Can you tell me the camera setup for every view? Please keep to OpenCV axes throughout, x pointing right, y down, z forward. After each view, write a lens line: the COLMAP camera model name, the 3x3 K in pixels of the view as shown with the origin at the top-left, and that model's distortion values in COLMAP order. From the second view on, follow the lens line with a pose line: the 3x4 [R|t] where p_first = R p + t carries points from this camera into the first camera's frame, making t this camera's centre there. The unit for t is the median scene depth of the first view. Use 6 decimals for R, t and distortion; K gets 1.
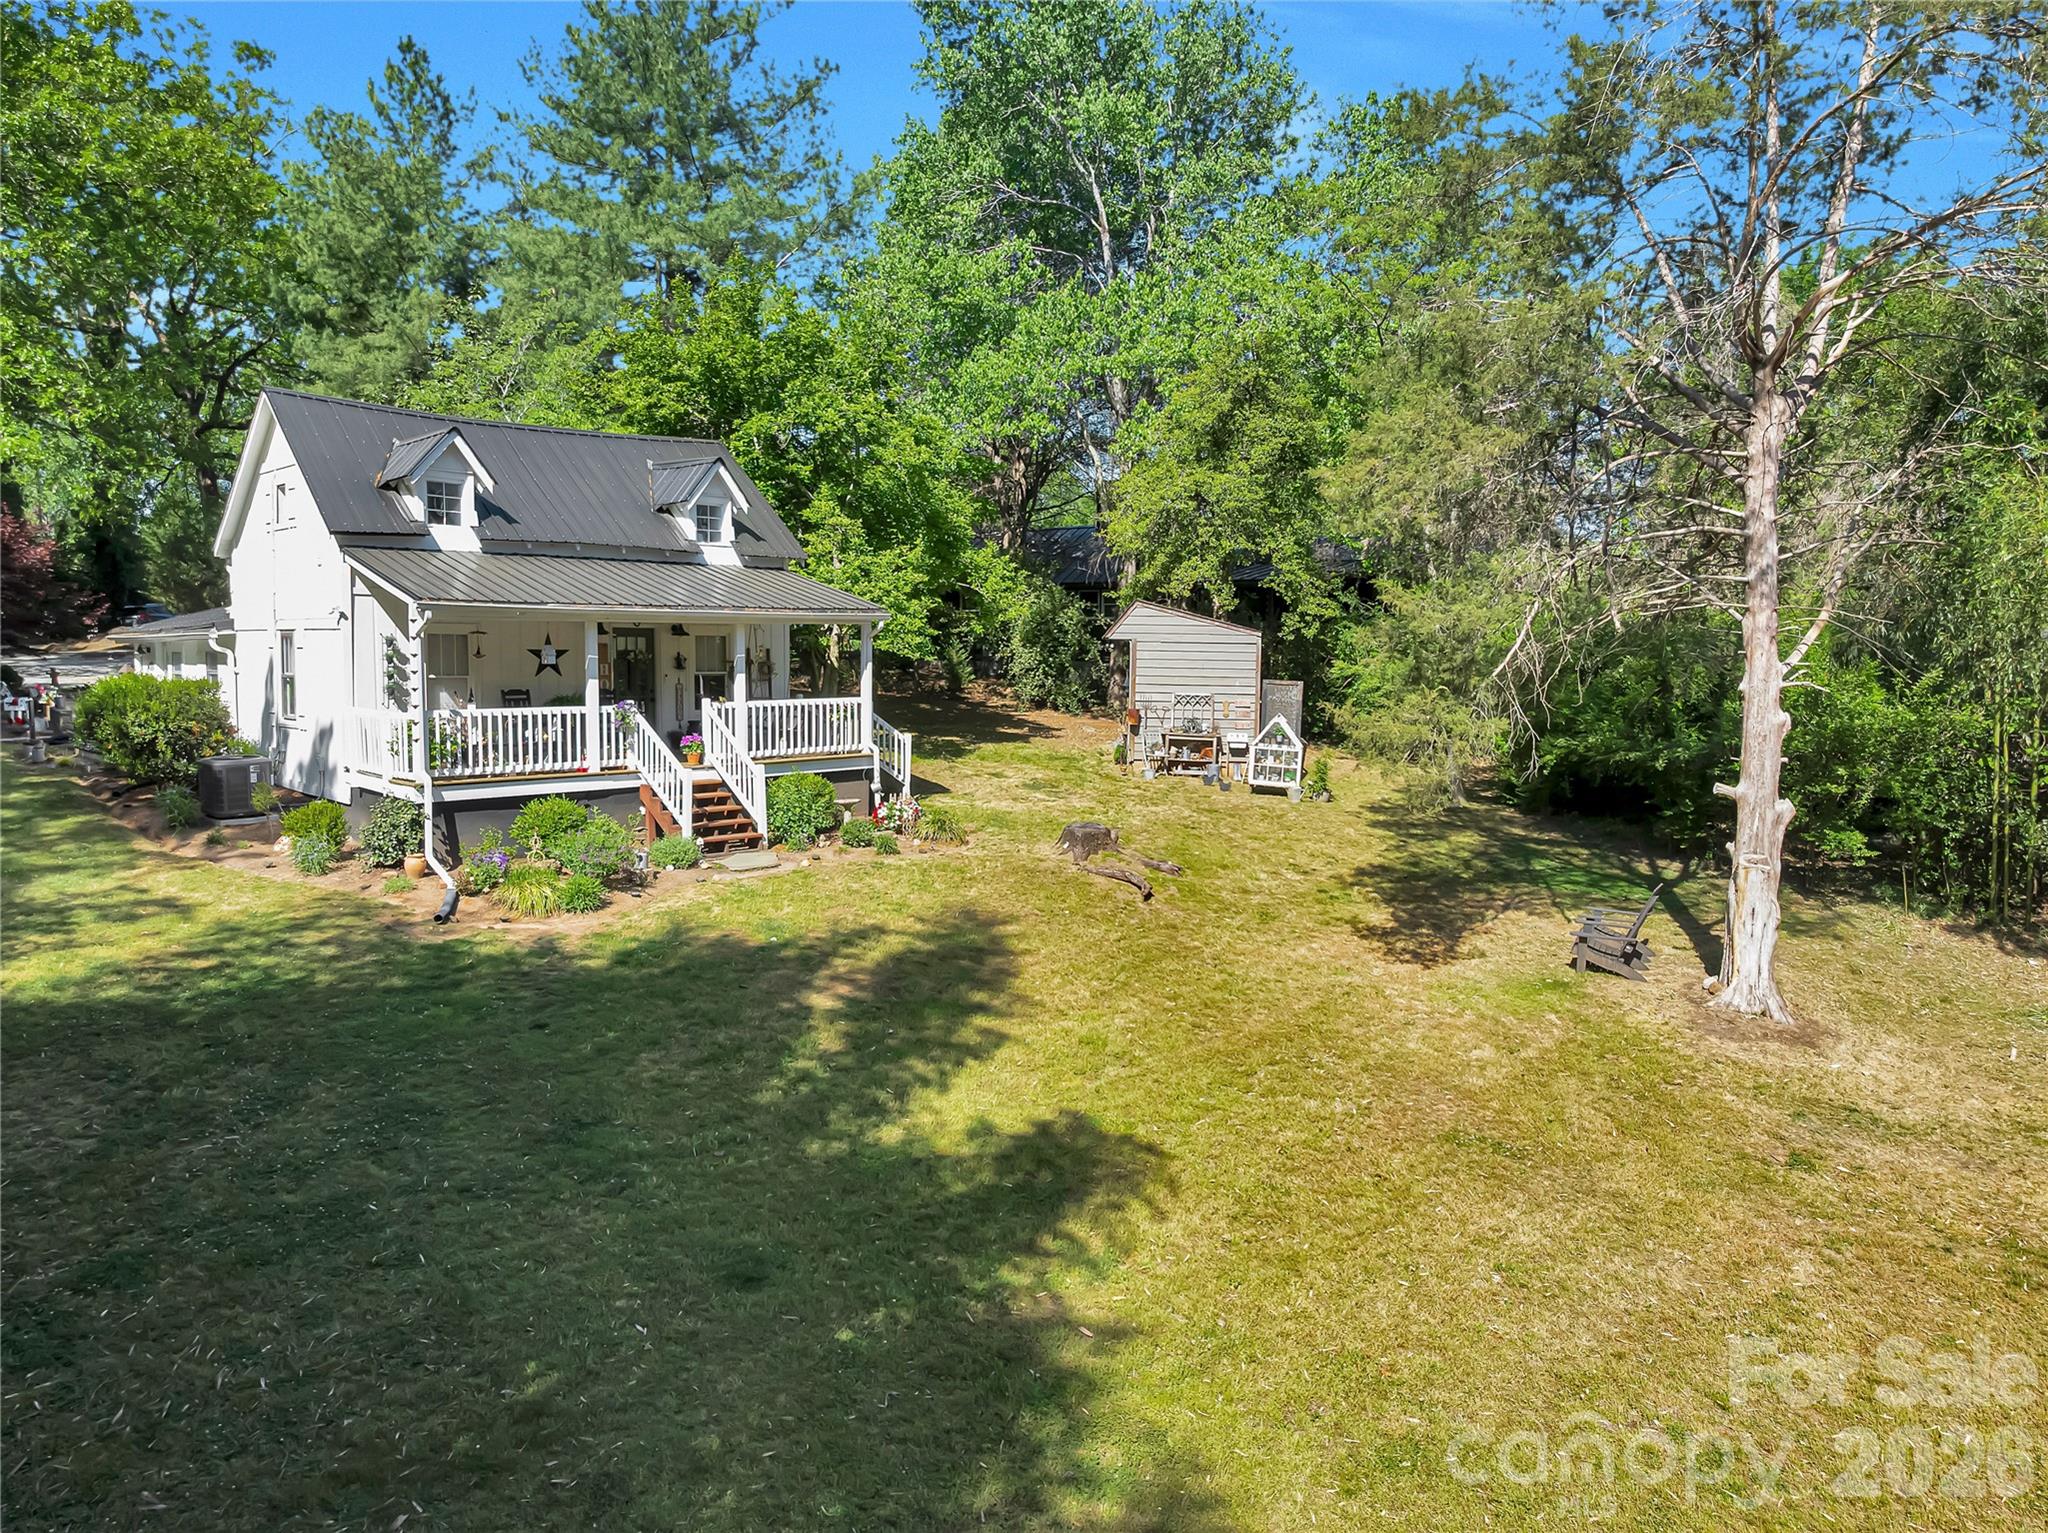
lens RADIAL K [[1436.9, 0, 1024.3], [0, 1436.9, 769.3], [0, 0, 1]] dist [-0.041322, -0.000156]
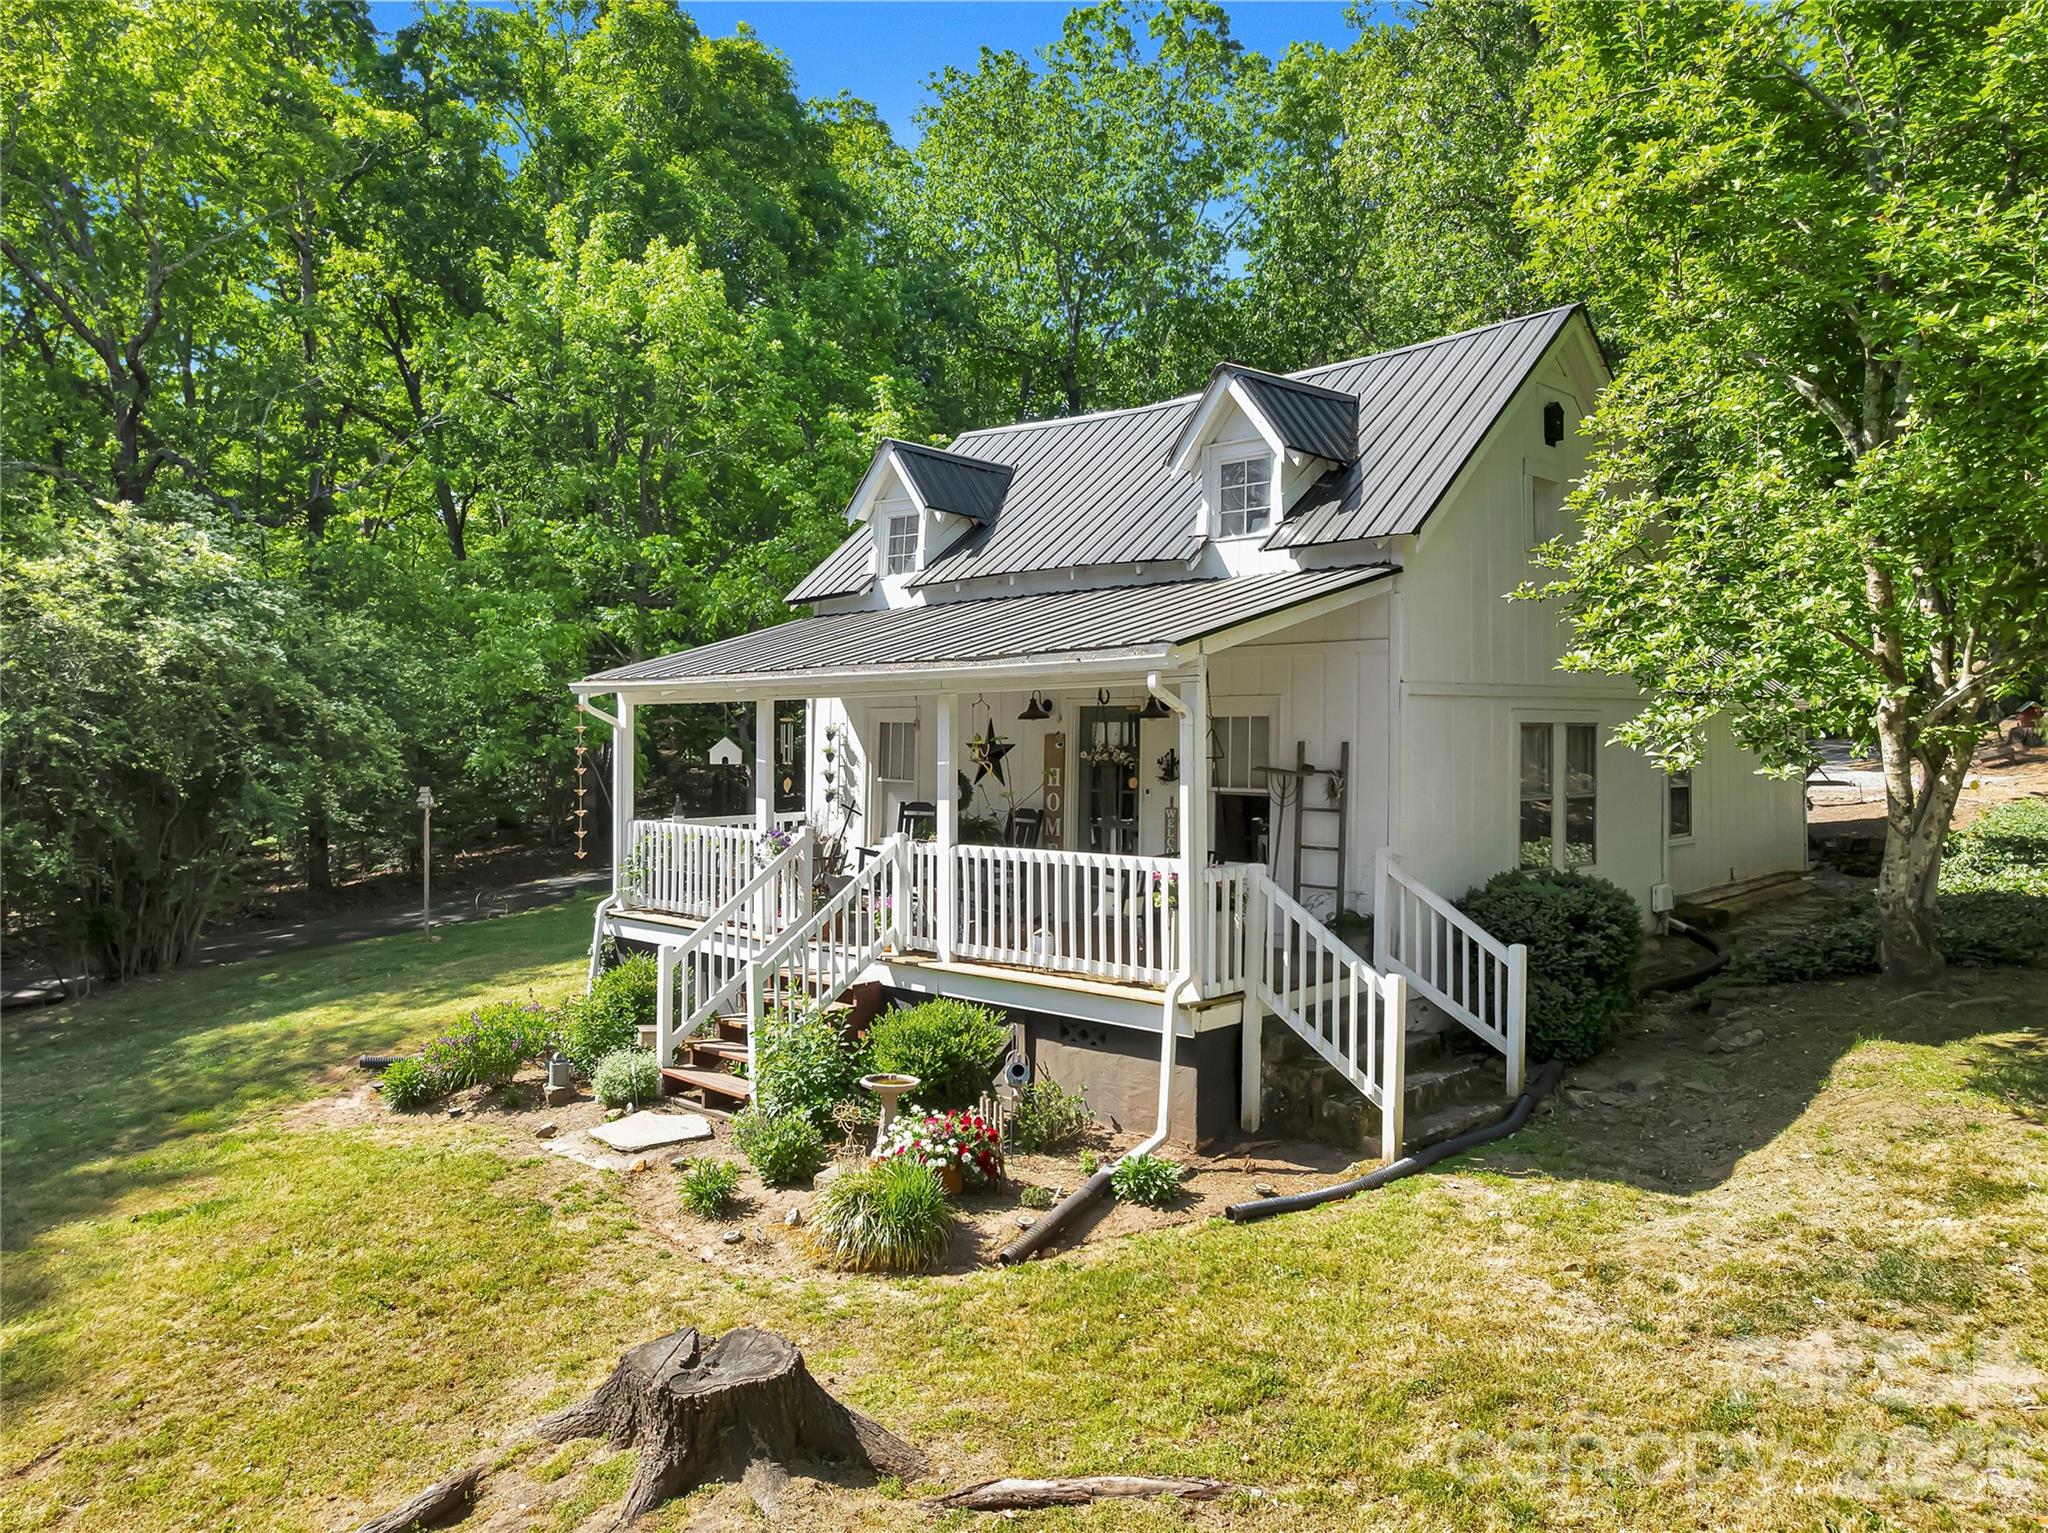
lens RADIAL K [[1451.2, 0, 1020.5], [0, 1451.2, 737.9], [0, 0, 1]] dist [-0.054115, 0.027614]
pose [[0.002637, -0.004764, -0.999985, 0.307876], [-0.083344, 0.996508, -0.004967, -0.080822], [0.996517, 0.083355, 0.002231, 0.972400]]
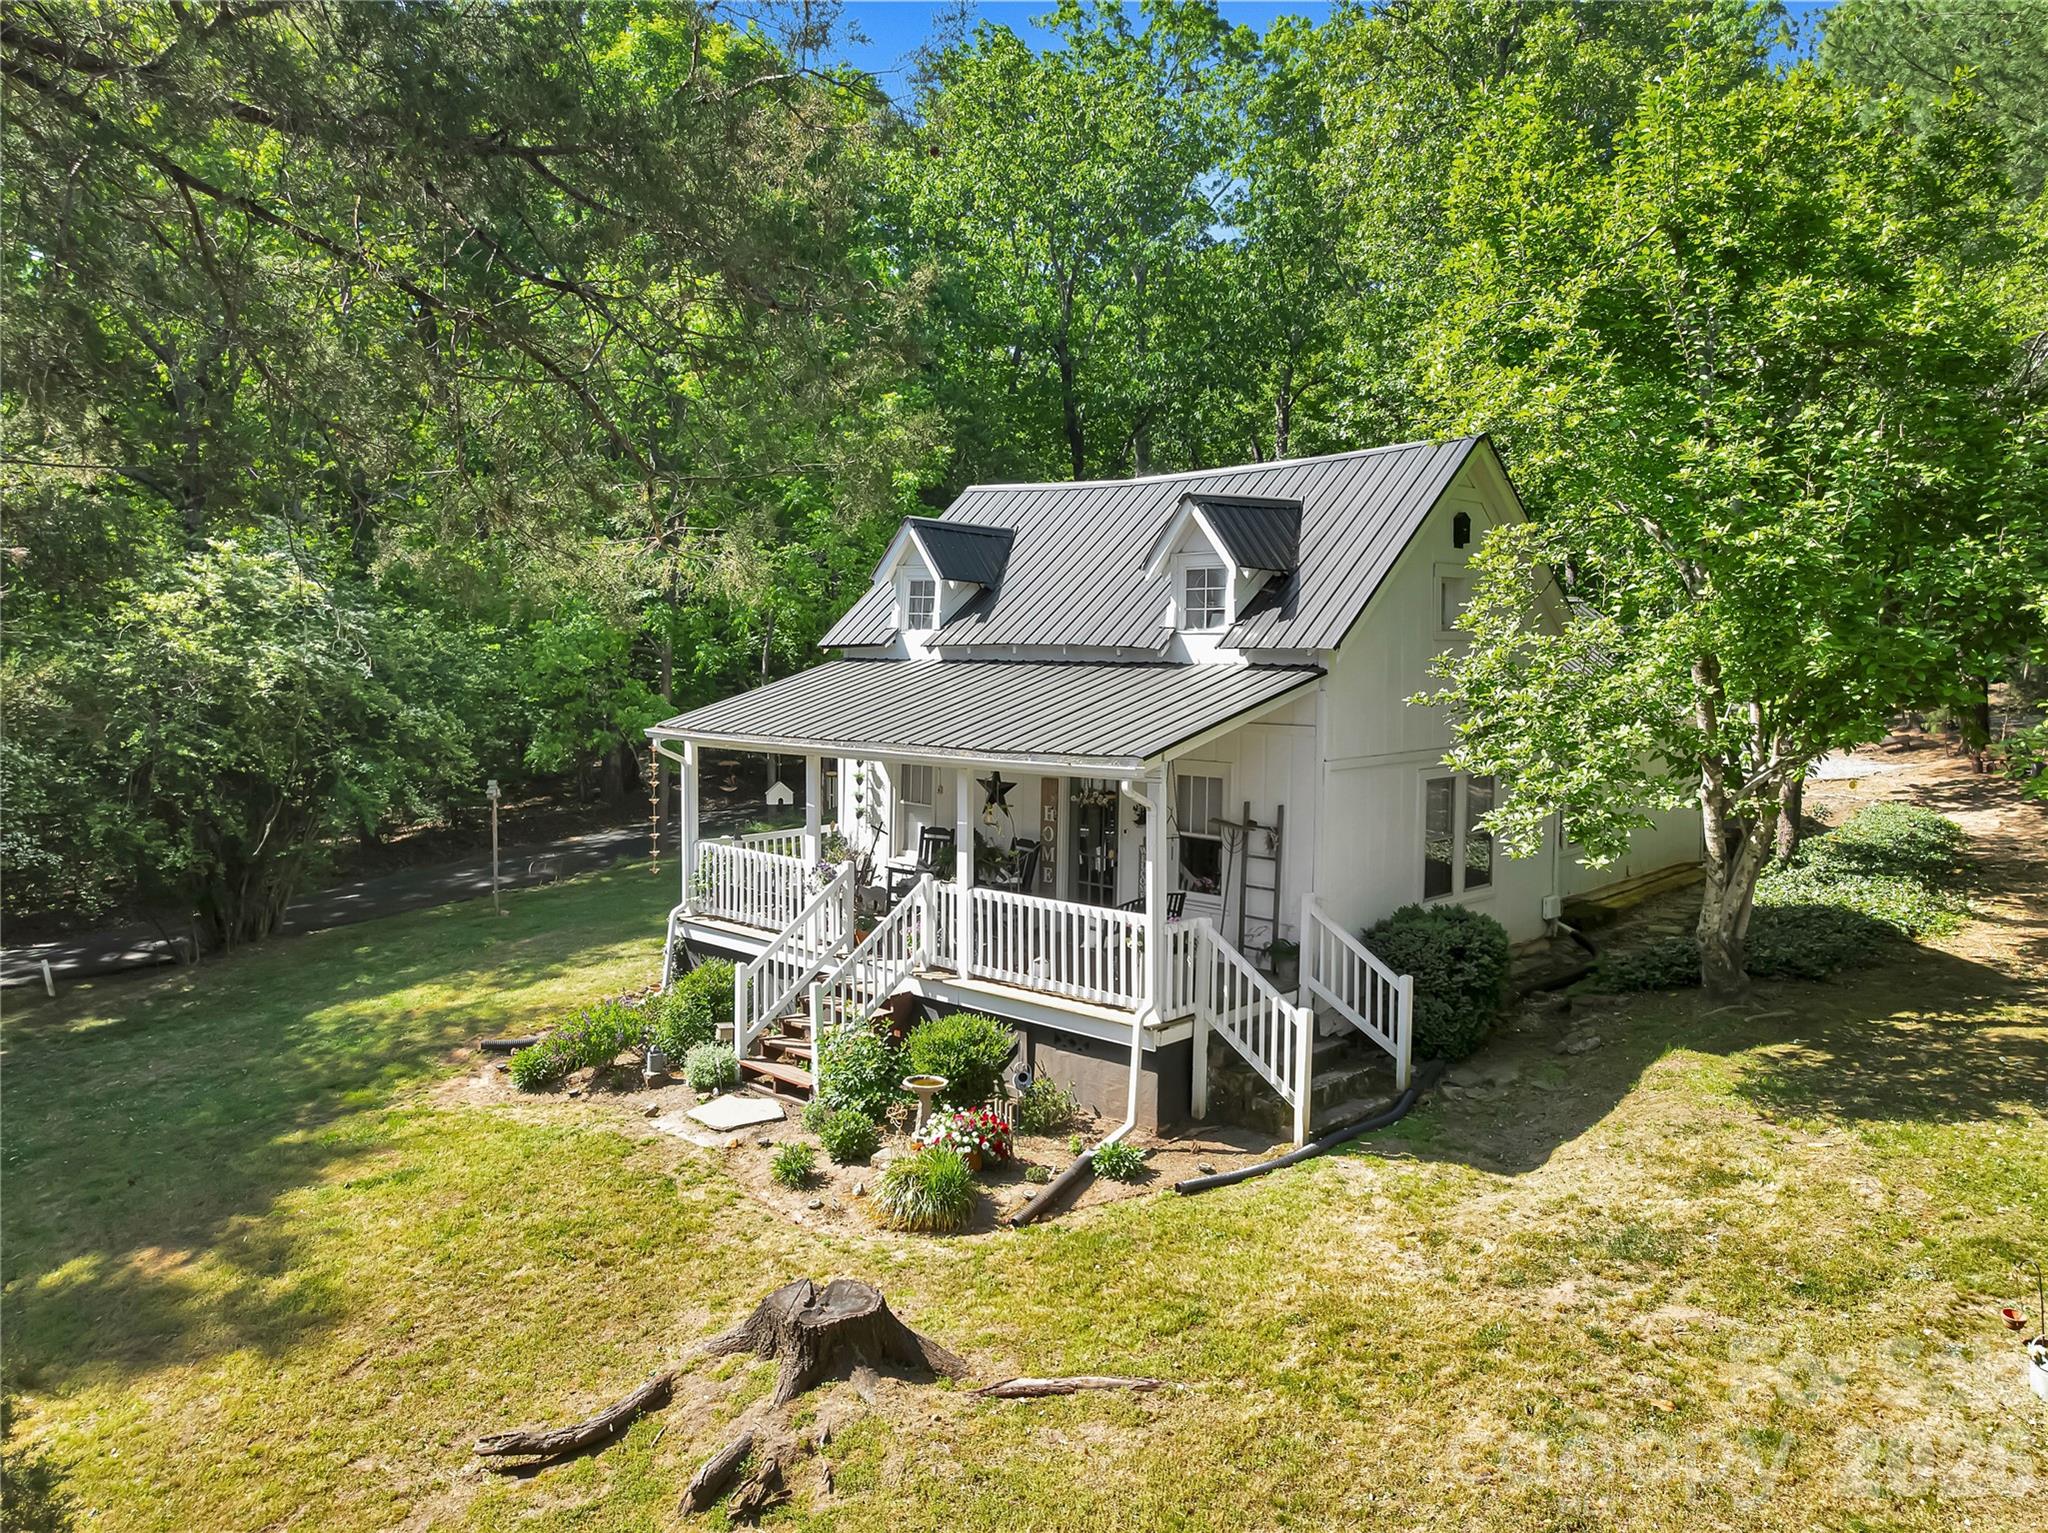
lens RADIAL K [[1449.0, 0, 1020.6], [0, 1449.0, 736.6], [0, 0, 1]] dist [-0.032715, -0.003120]
pose [[0.008899, 0.056906, -0.998340, 0.435054], [-0.084987, 0.994810, 0.055948, -0.146939], [0.996342, 0.084348, 0.013689, 0.961338]]
